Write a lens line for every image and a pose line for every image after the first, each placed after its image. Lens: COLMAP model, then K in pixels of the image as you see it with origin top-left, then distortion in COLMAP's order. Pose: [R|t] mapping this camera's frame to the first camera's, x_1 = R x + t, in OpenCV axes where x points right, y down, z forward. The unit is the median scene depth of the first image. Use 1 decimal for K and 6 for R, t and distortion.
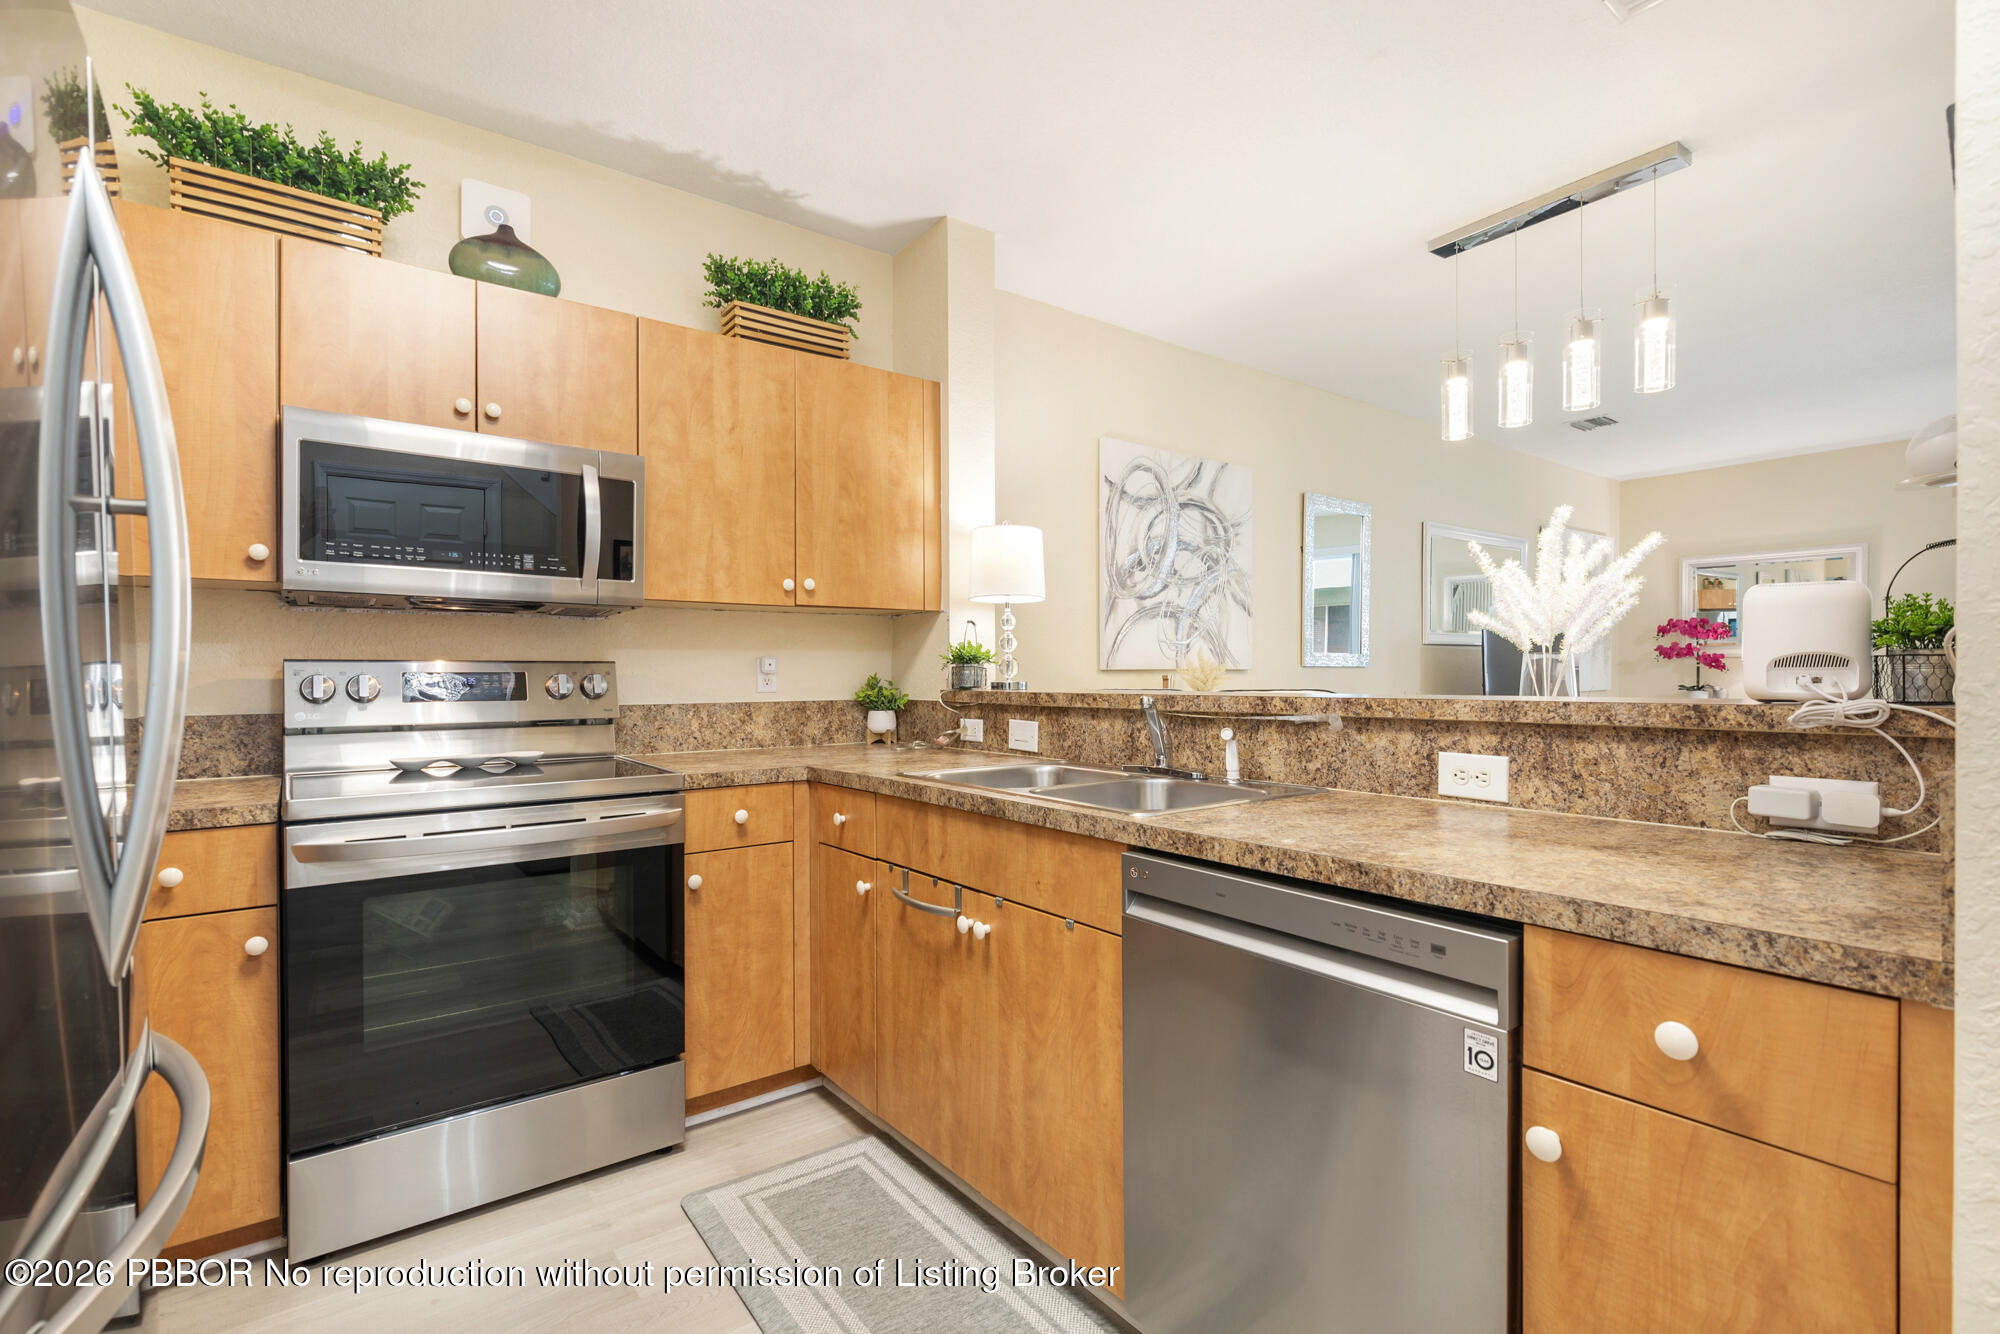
lens RADIAL K [[912.3, 0, 1036.1], [0, 912.3, 674.4], [0, 0, 1]] dist [0.003008, -0.002151]
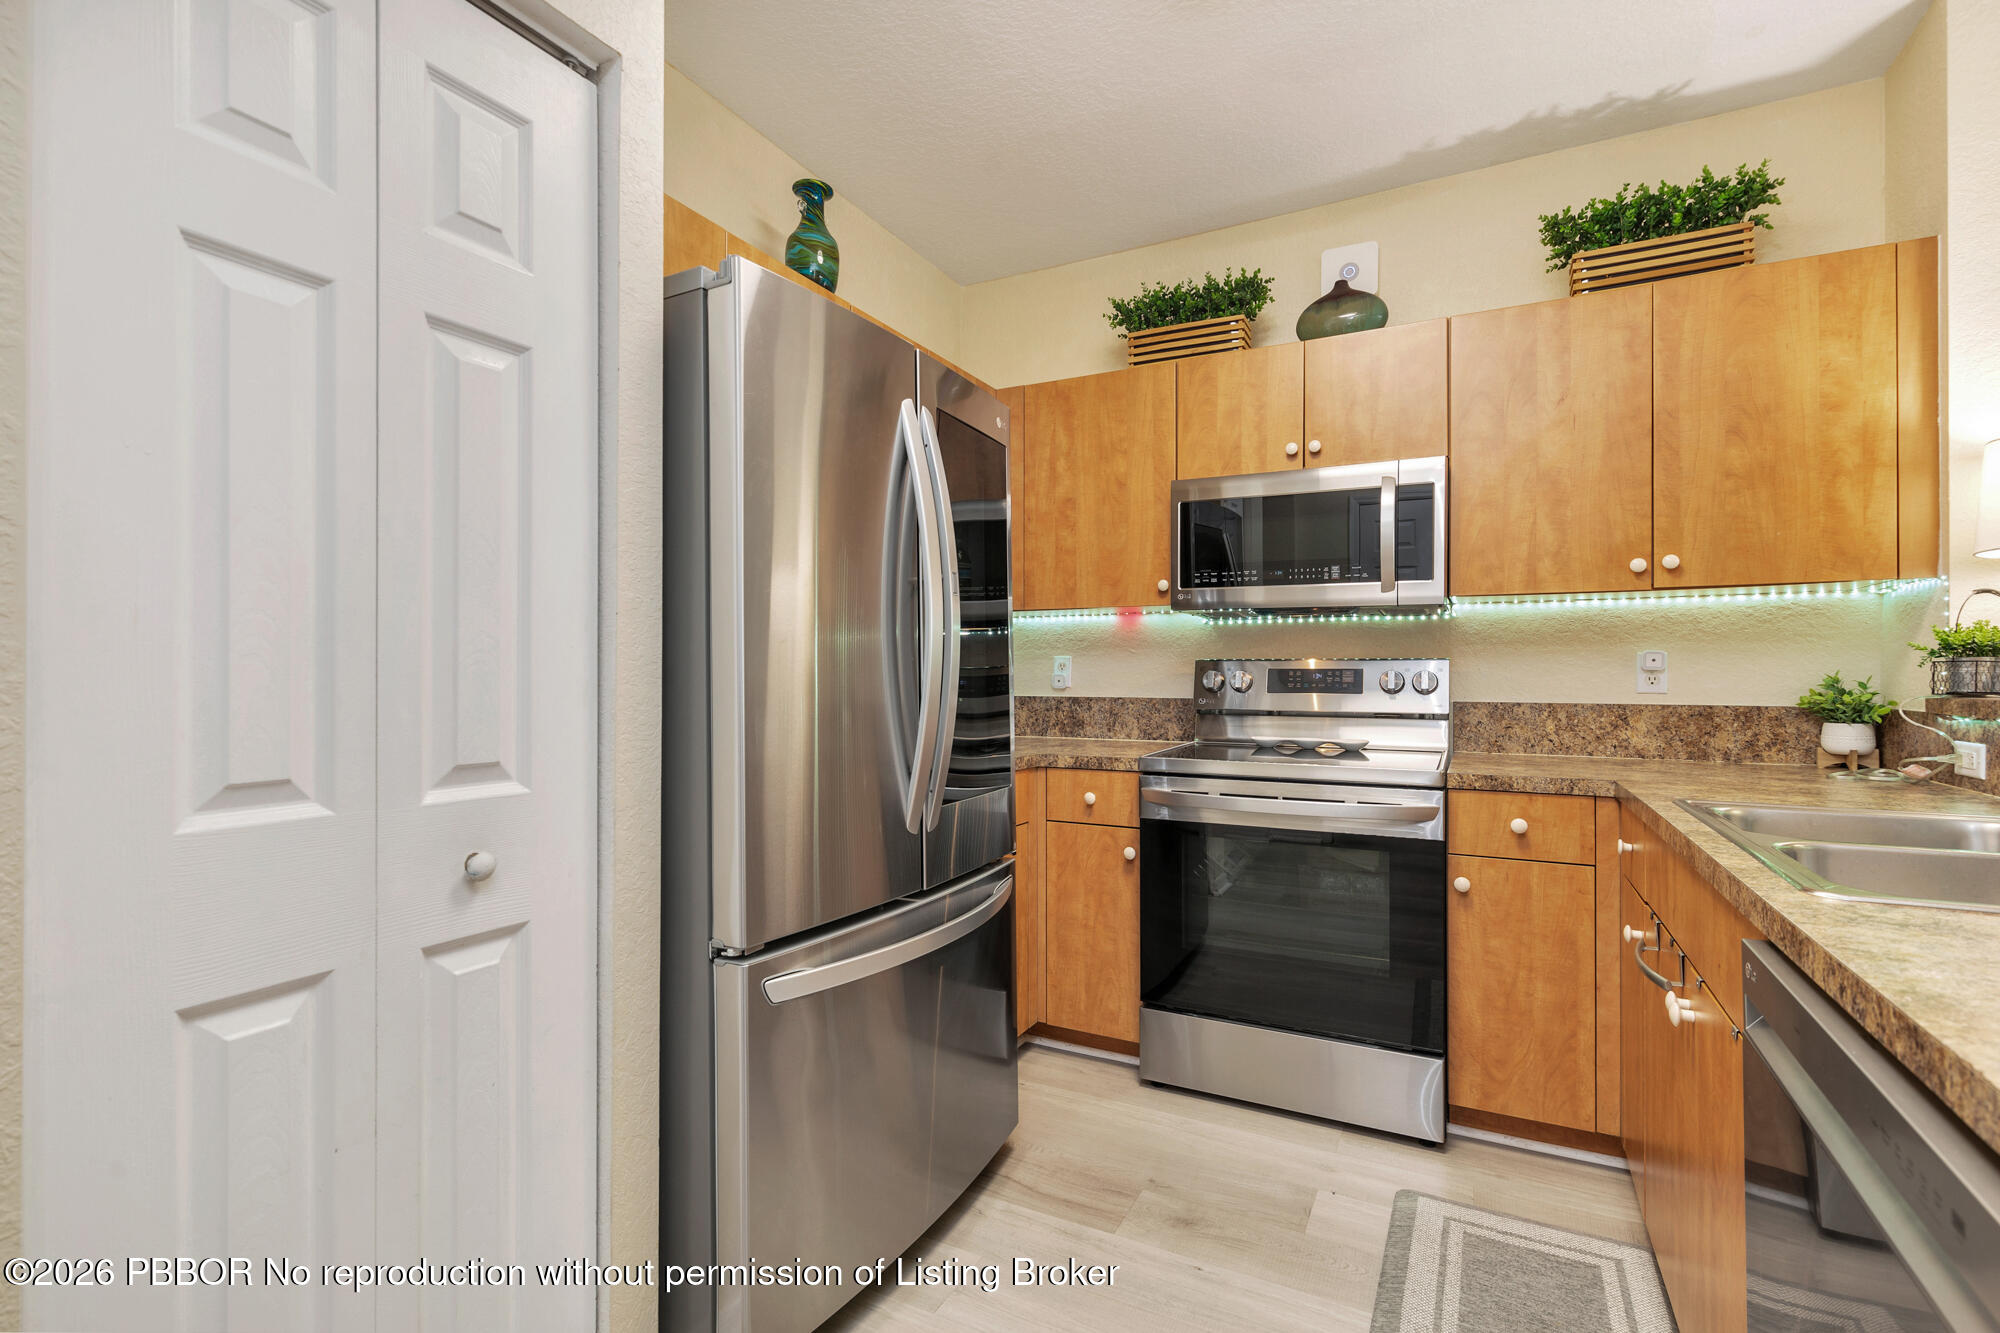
lens RADIAL K [[912.3, 0, 1035.7], [0, 912.3, 667.7], [0, 0, 1]] dist [0.003008, -0.002151]
pose [[0.423814, -0.000227, -0.905749, 0.253886], [-0.003524, 0.999992, -0.001900, -0.000328], [0.905743, 0.003998, 0.423809, 0.141115]]
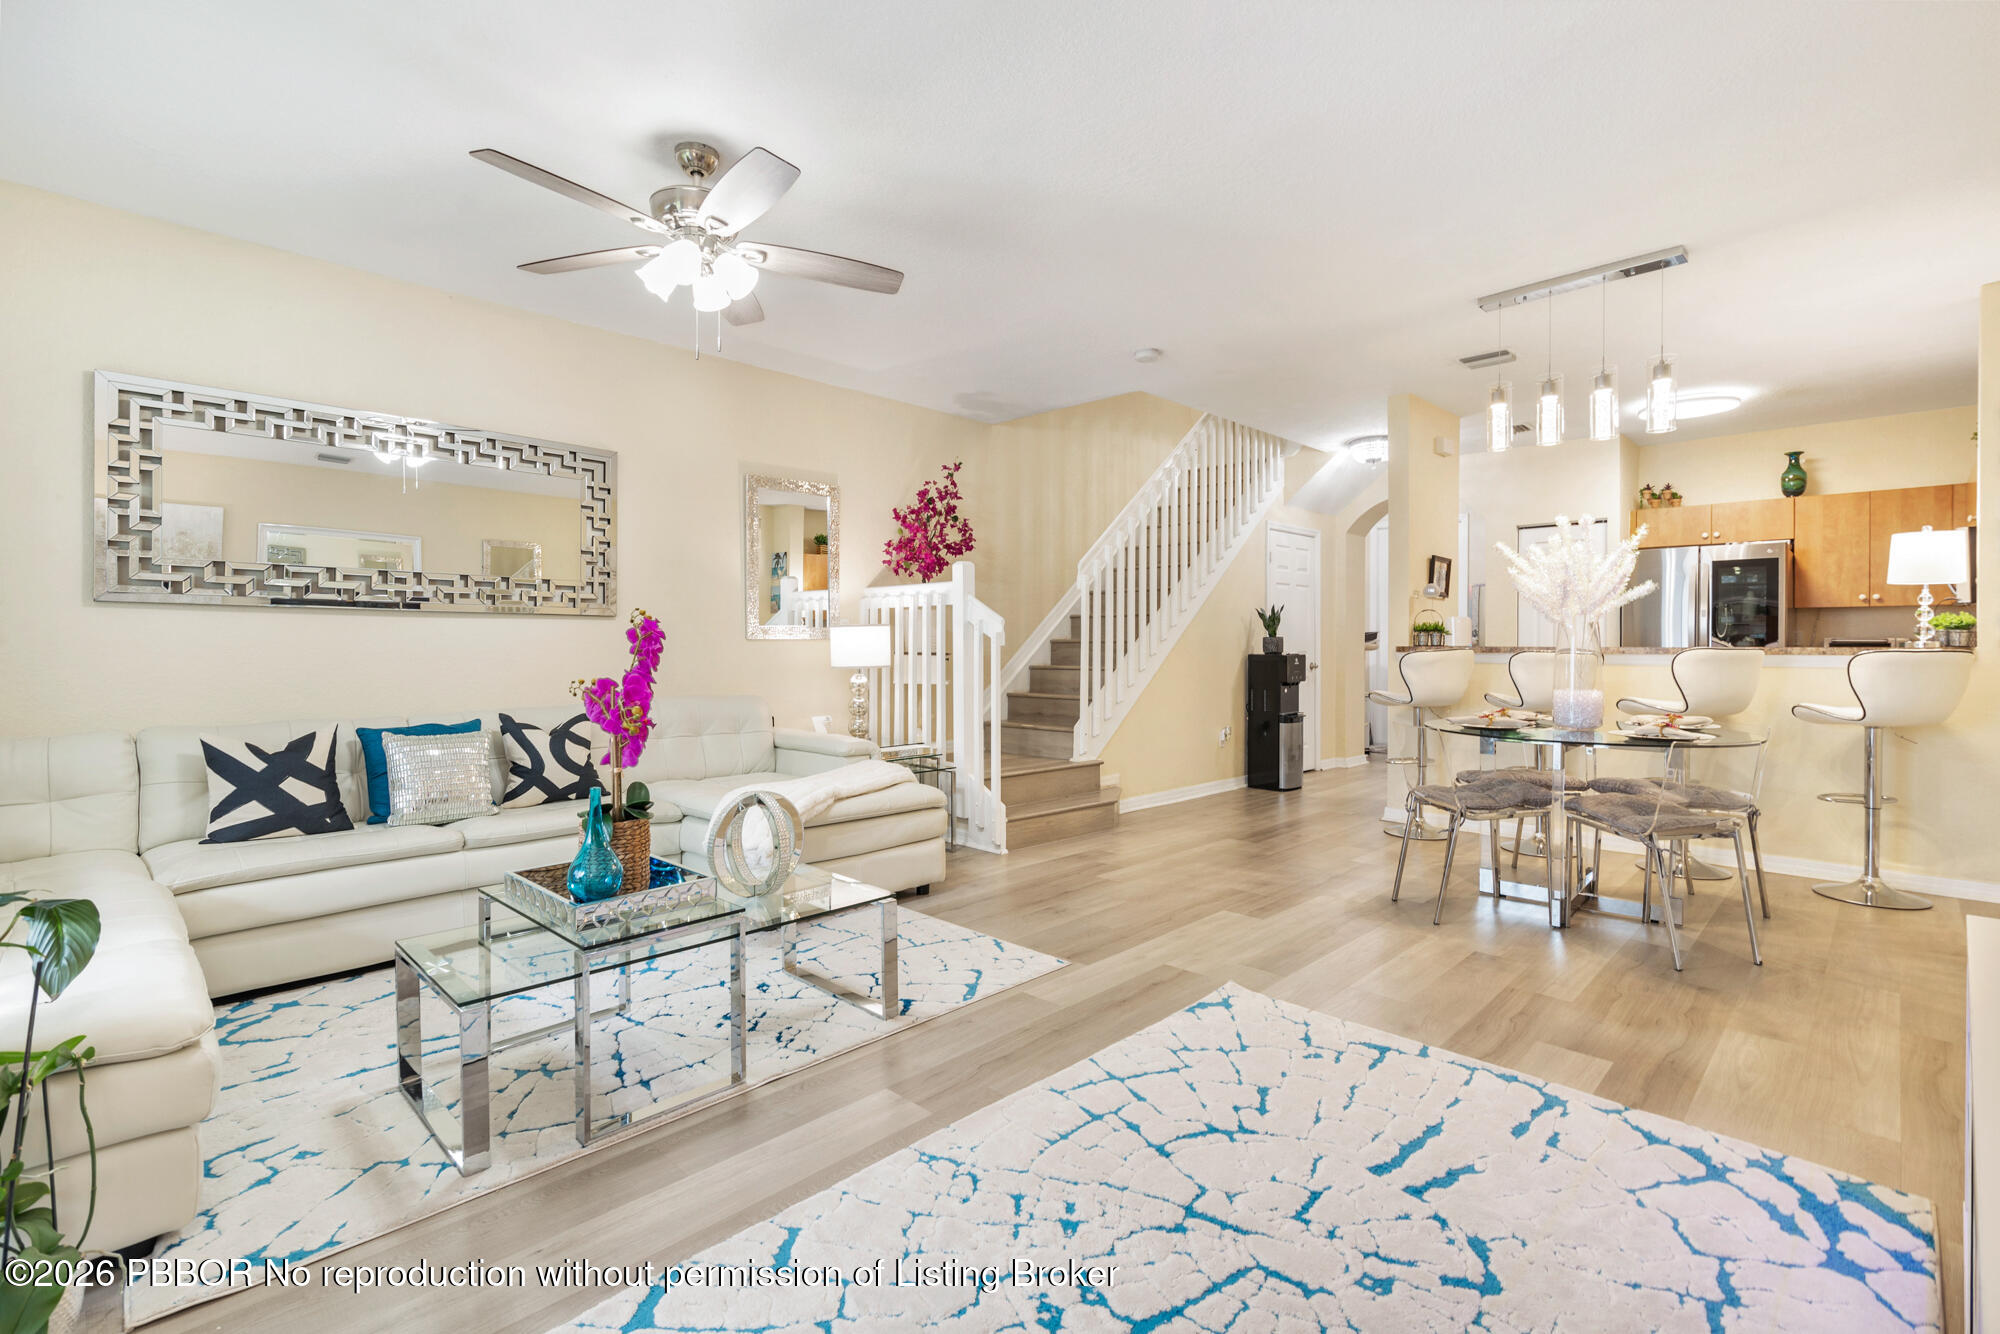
lens RADIAL K [[912.3, 0, 1002.9], [0, 912.3, 648.7], [0, 0, 1]] dist [0.003008, -0.002151]
pose [[-0.991368, -0.003546, -0.131060, 1.670237], [-0.006195, 0.999785, 0.019811, 0.000563], [0.130962, 0.020452, -0.991176, 2.380532]]
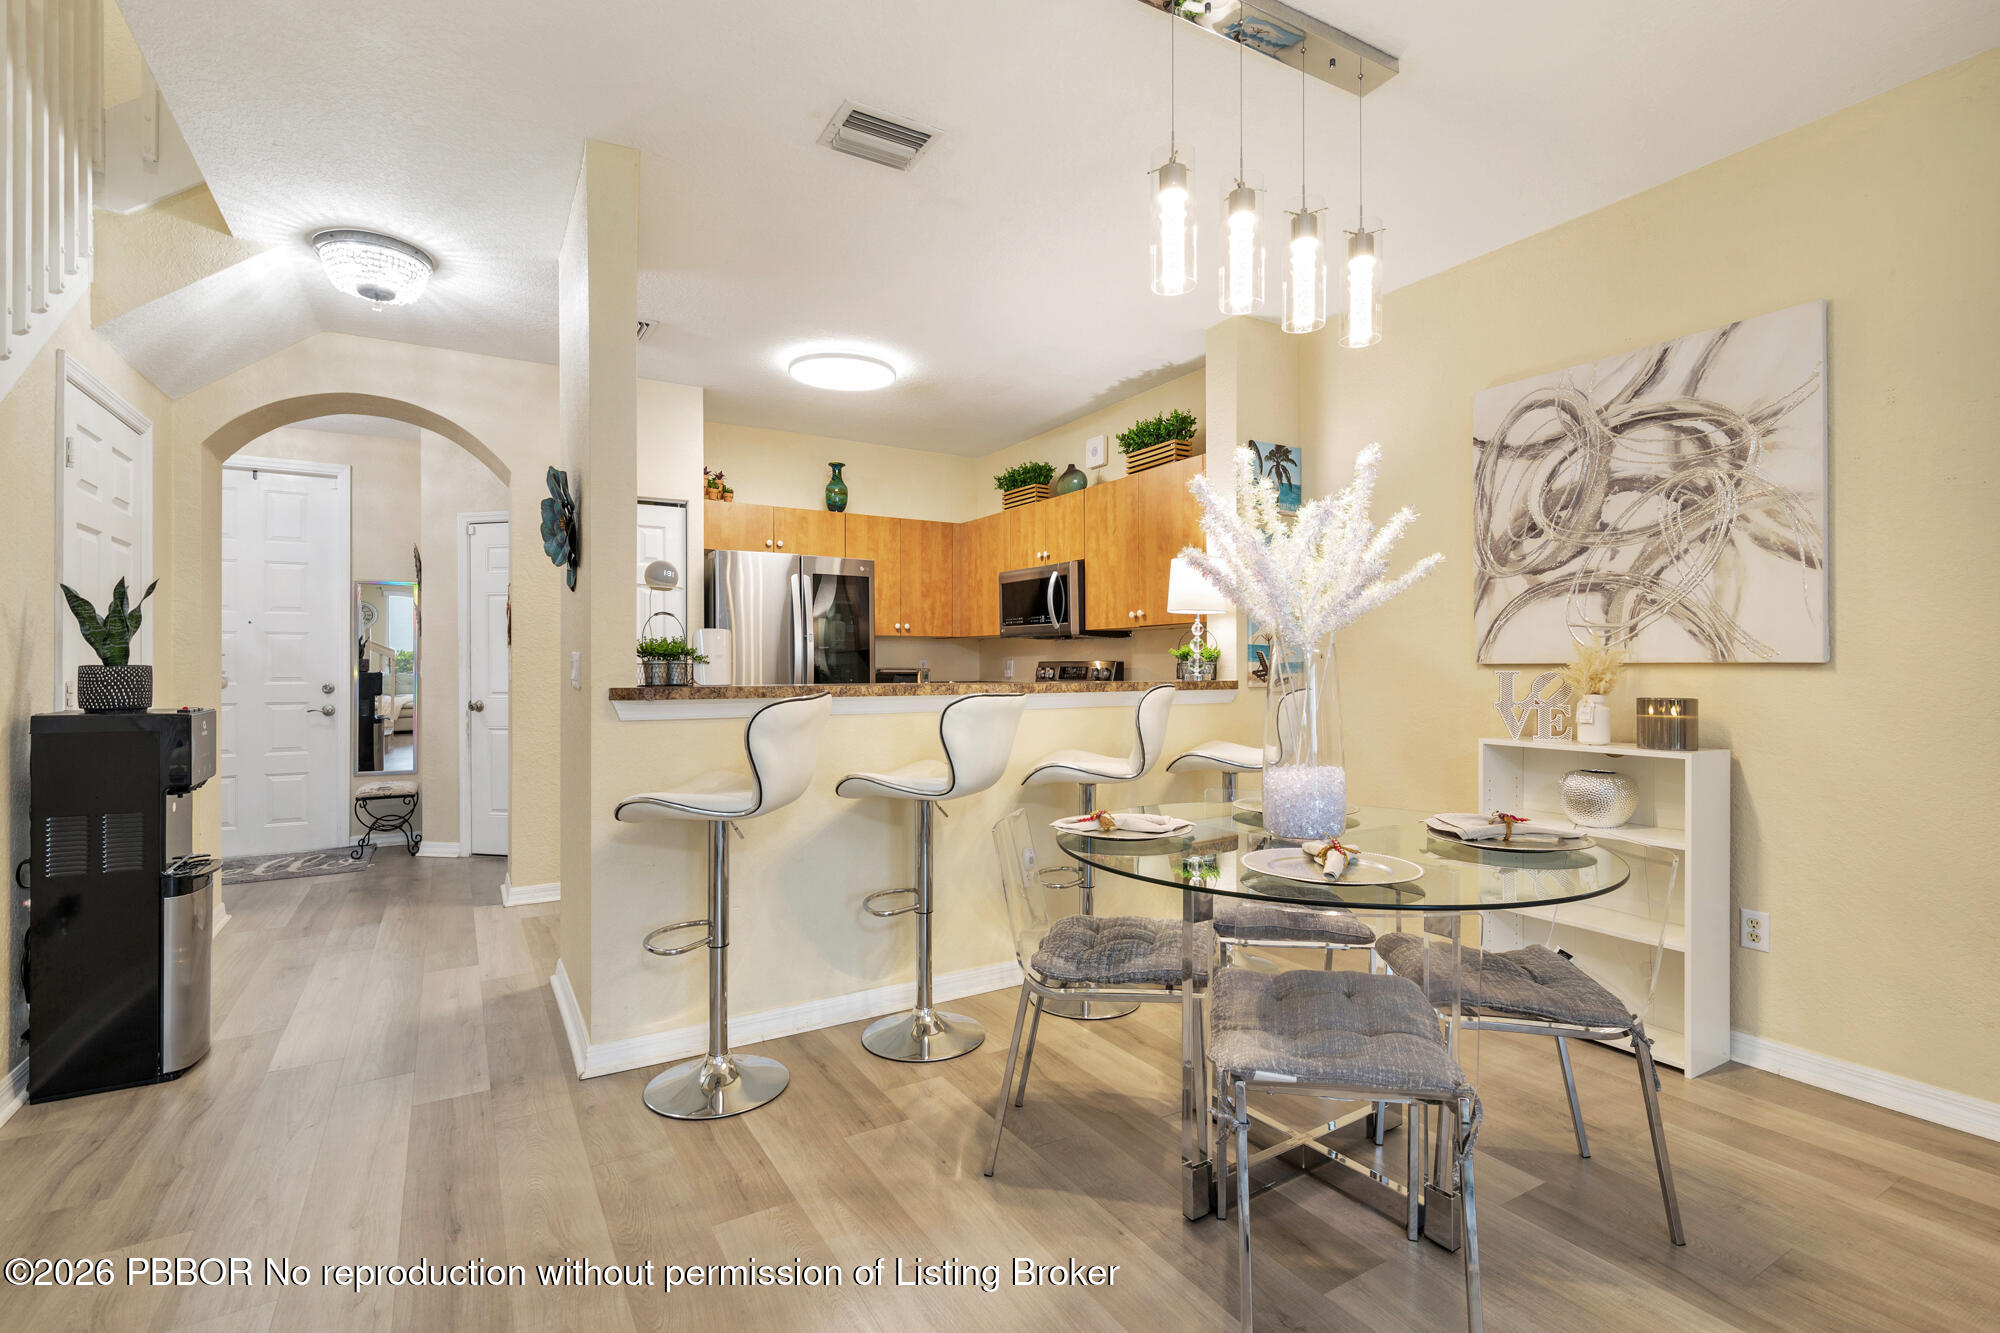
lens RADIAL K [[912.3, 0, 999.8], [0, 912.3, 667.8], [0, 0, 1]] dist [0.003008, -0.002151]
pose [[-0.122313, -0.005421, -0.992477, 1.406619], [-0.011331, 0.999928, -0.004065, 0.008912], [0.992427, 0.010749, -0.122366, 0.957567]]
